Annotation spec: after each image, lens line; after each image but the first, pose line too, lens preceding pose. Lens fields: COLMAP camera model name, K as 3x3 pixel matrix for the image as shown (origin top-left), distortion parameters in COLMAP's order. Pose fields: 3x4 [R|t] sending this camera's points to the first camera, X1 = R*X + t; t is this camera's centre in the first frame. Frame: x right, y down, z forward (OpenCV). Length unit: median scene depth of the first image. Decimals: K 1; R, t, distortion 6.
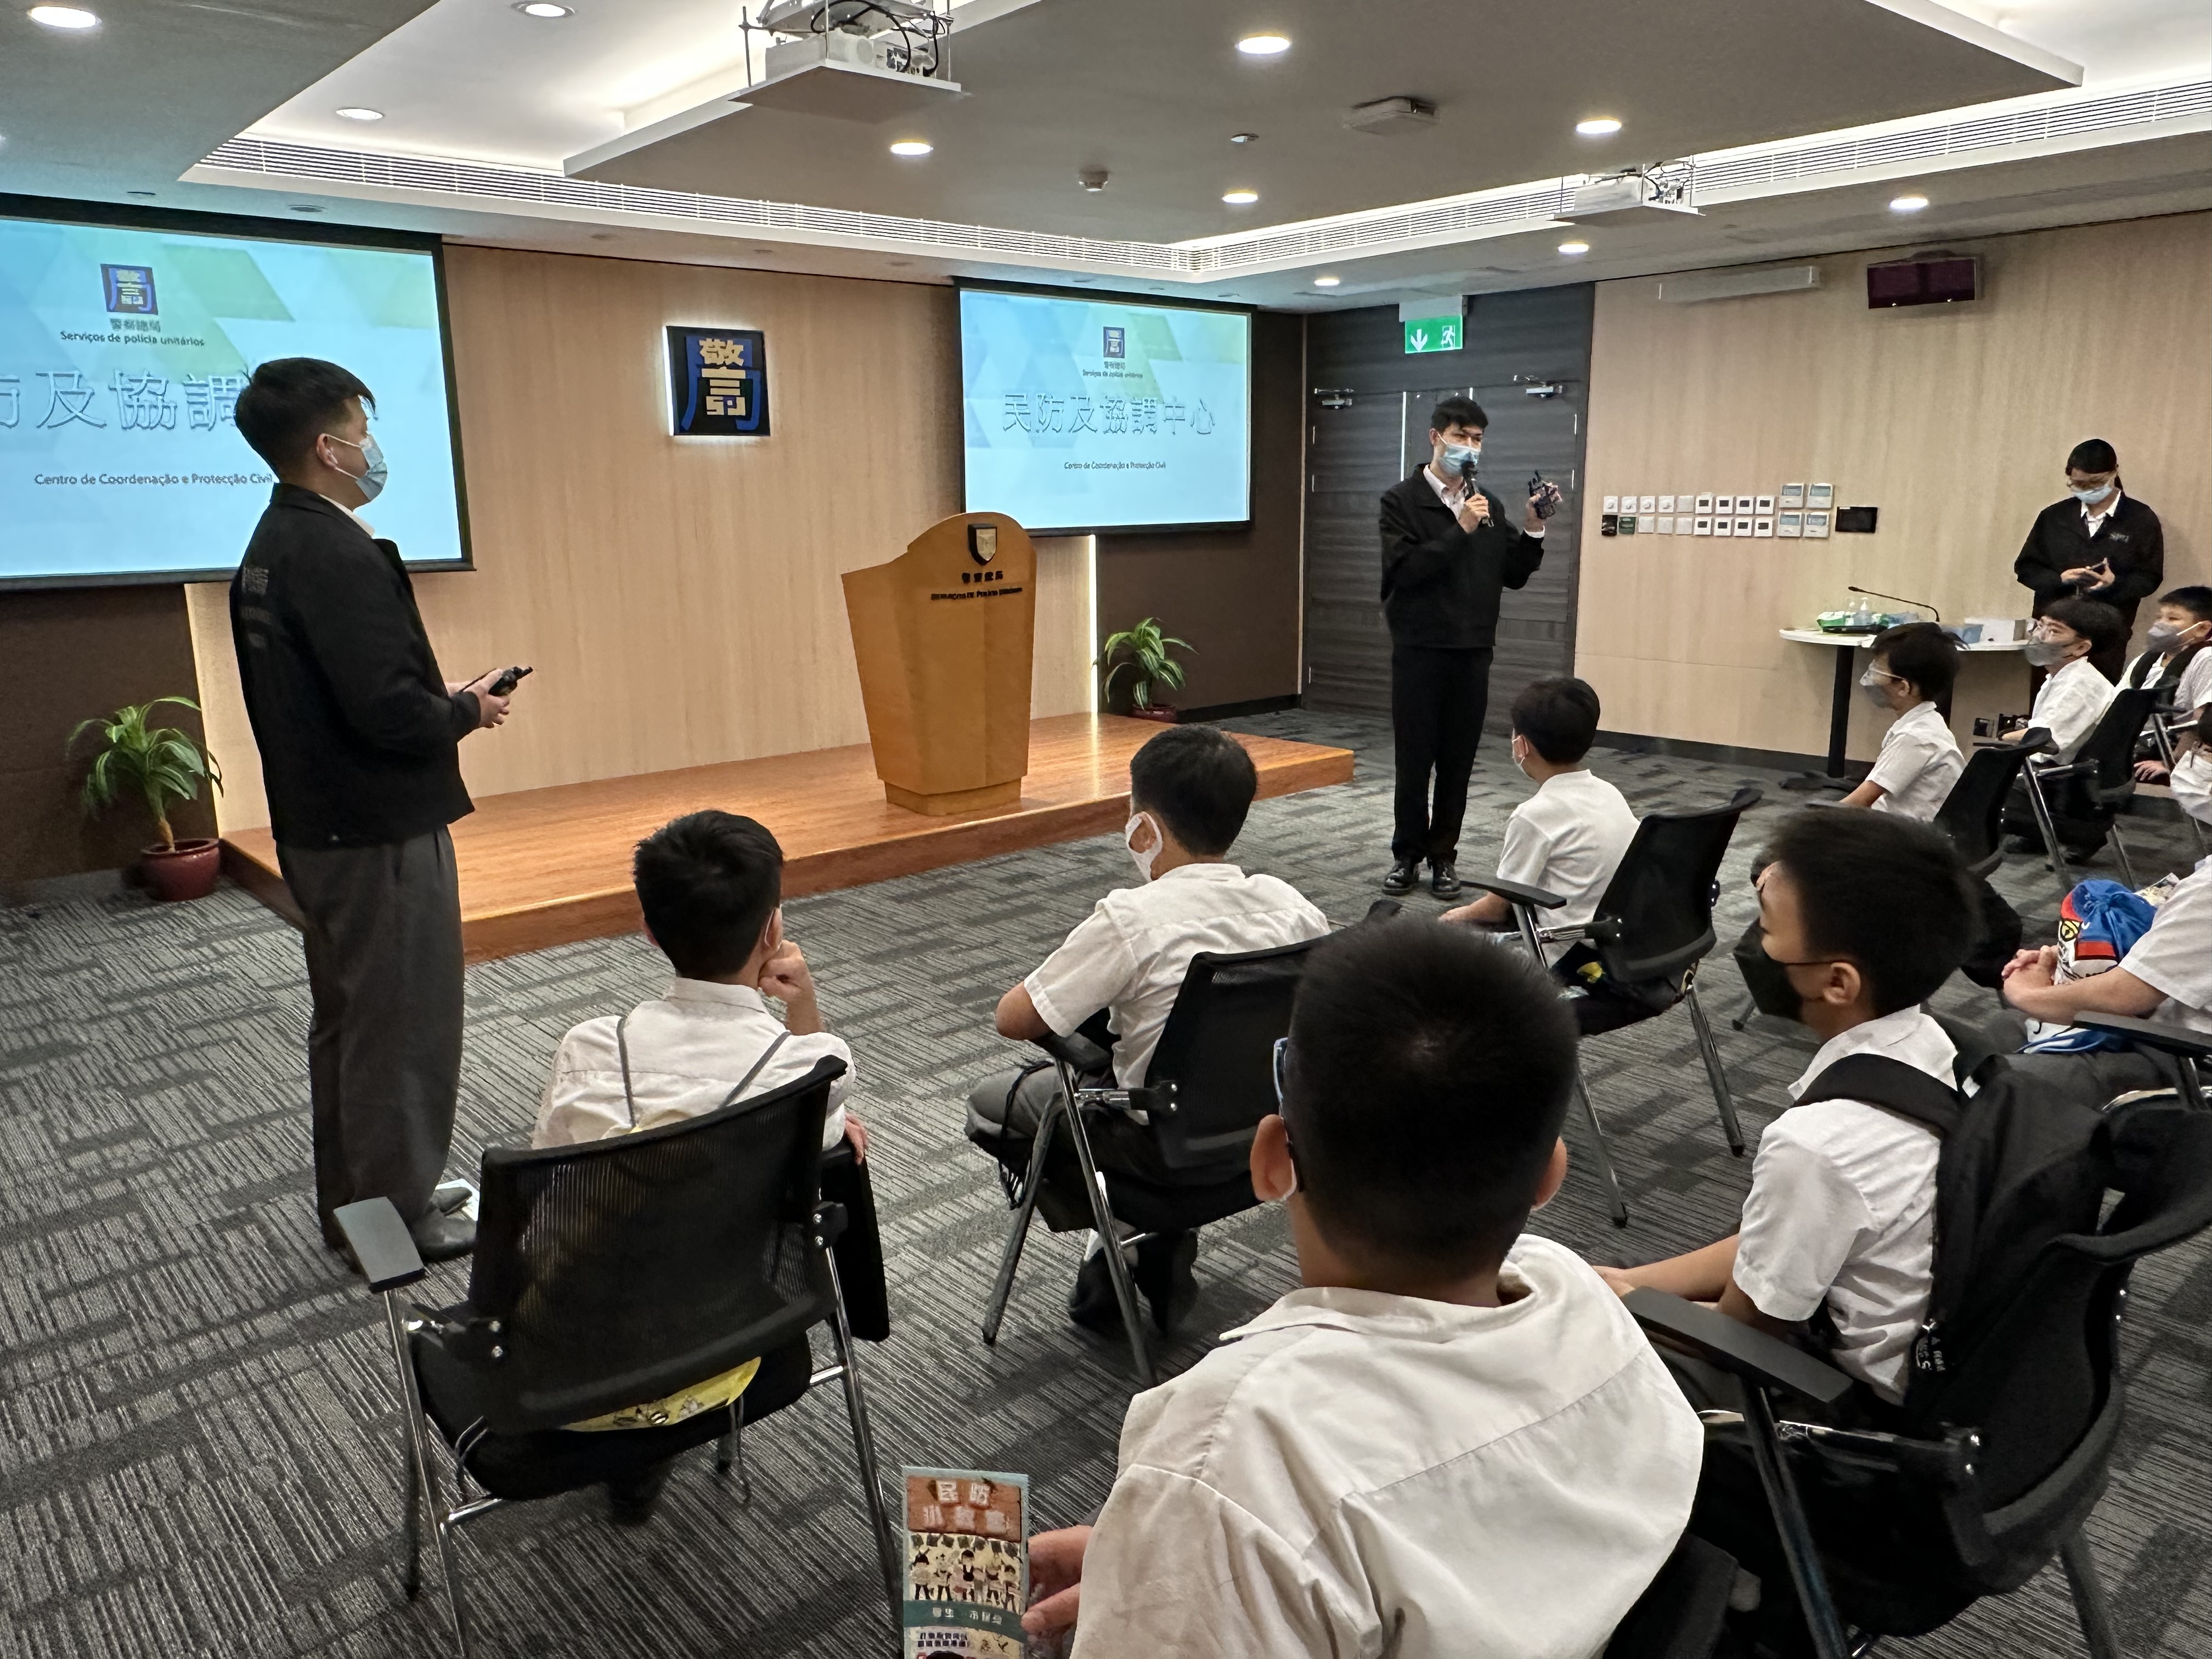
lens RADIAL K [[1592.0, 0, 1106.0], [0, 1592.0, 829.5], [0, 0, 1]] dist [-0.002914, -0.000951]
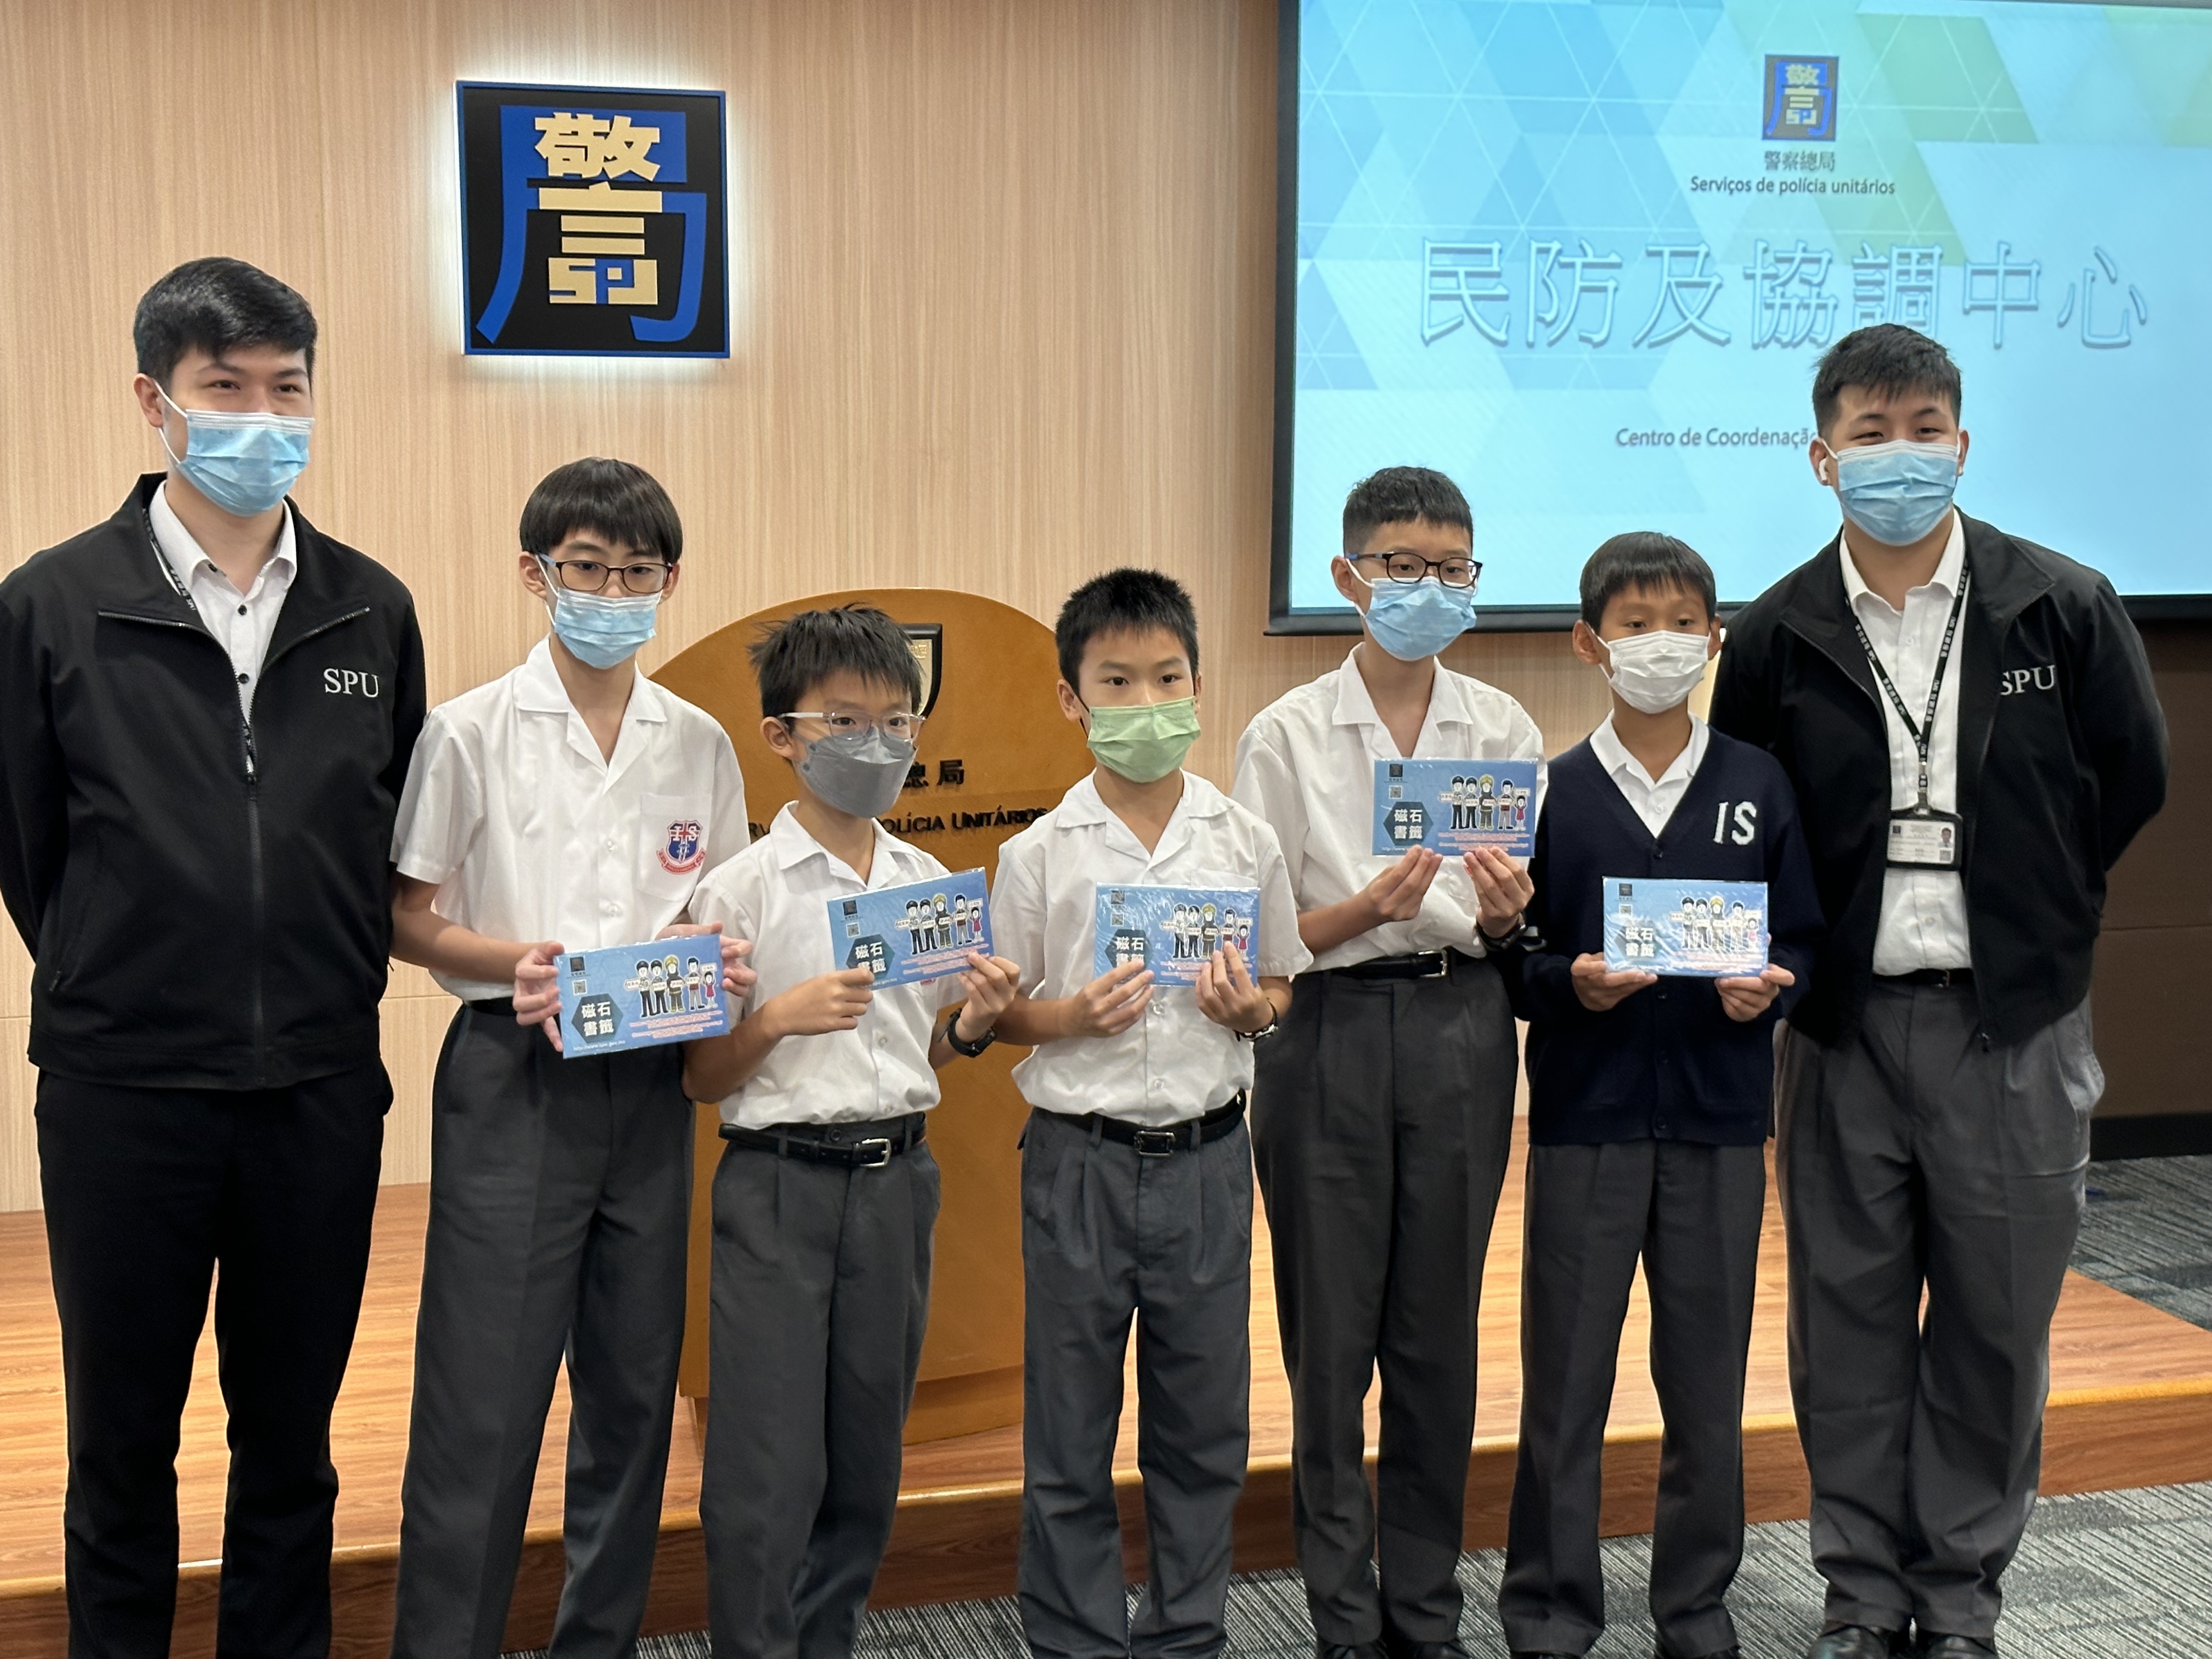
lens RADIAL K [[3157.5, 0, 1106.0], [0, 3157.5, 829.5], [0, 0, 1]] dist [0.112823, 0.016596]
pose [[0.898319, 0.069303, -0.433844, 0.220440], [-0.107120, 0.992229, -0.063303, -0.094364], [0.426085, 0.103340, 0.898761, 0.357193]]
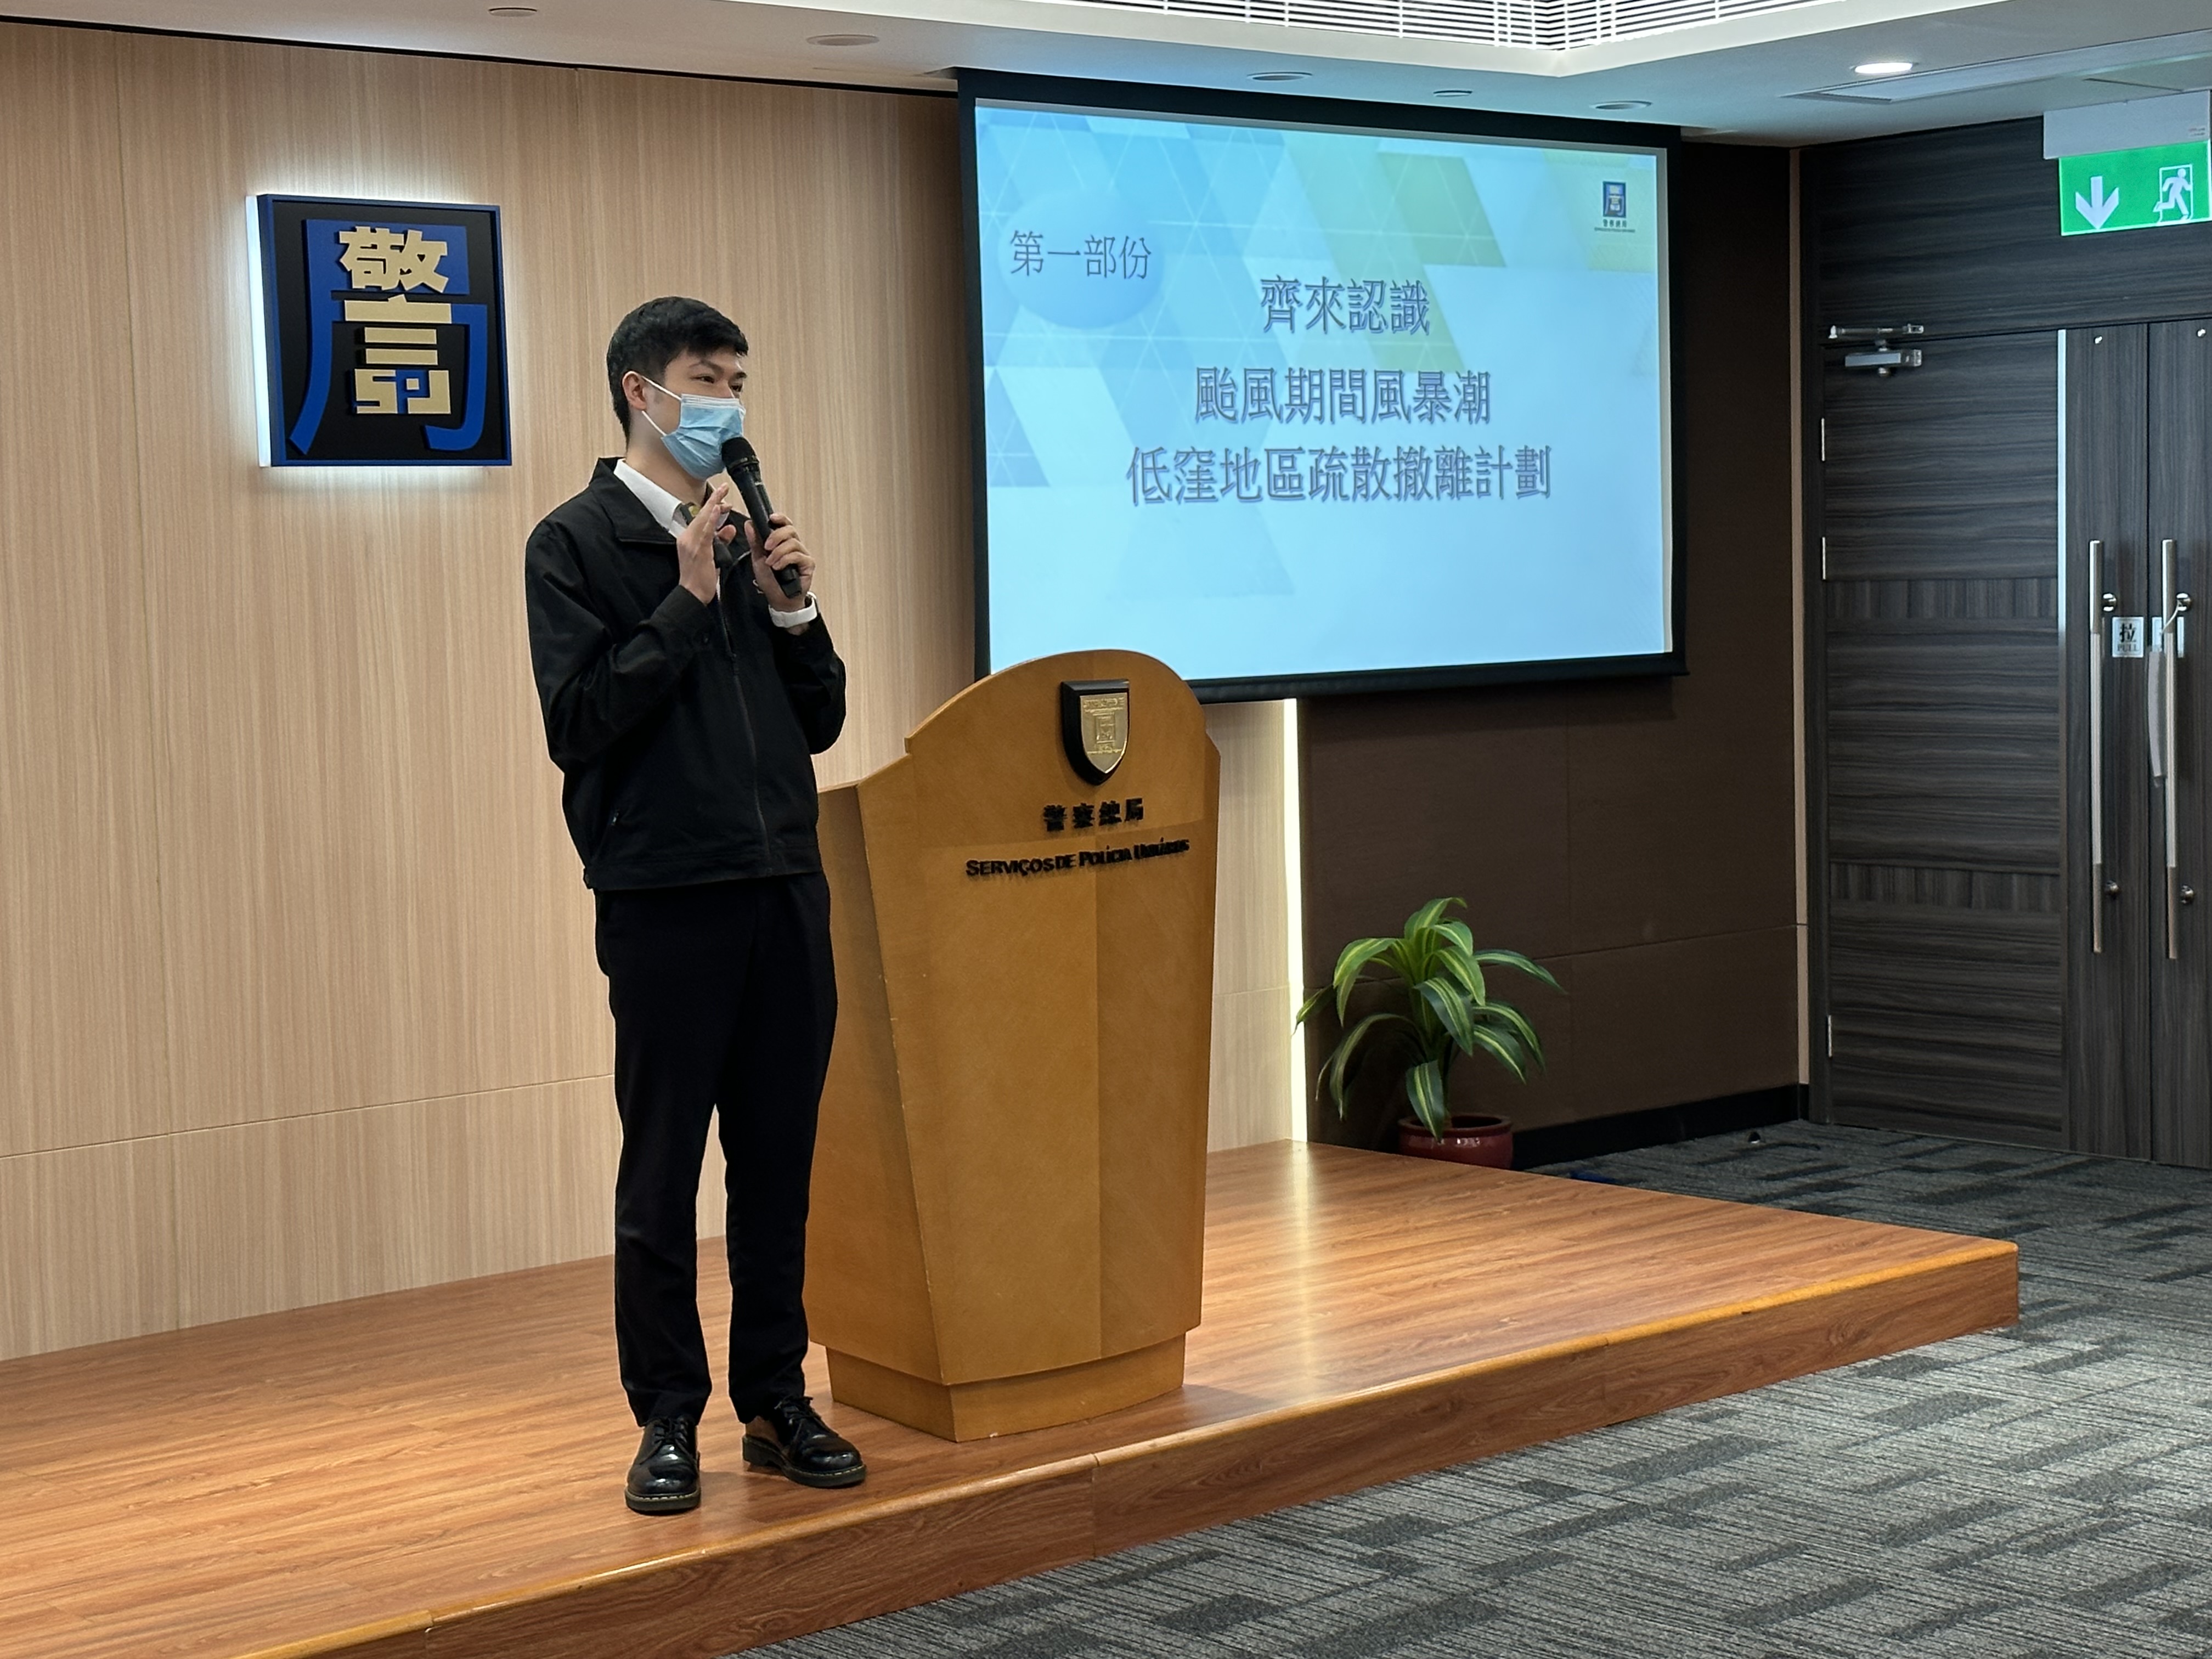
lens RADIAL K [[3846.0, 0, 1106.0], [0, 3846.0, 829.5], [0, 0, 1]] dist [0.162813, -0.079303]
pose [[0.999880, -0.014168, -0.006234, -0.058770], [0.013133, 0.989670, -0.142765, -0.018171], [0.008192, 0.142666, 0.989737, 0.061730]]
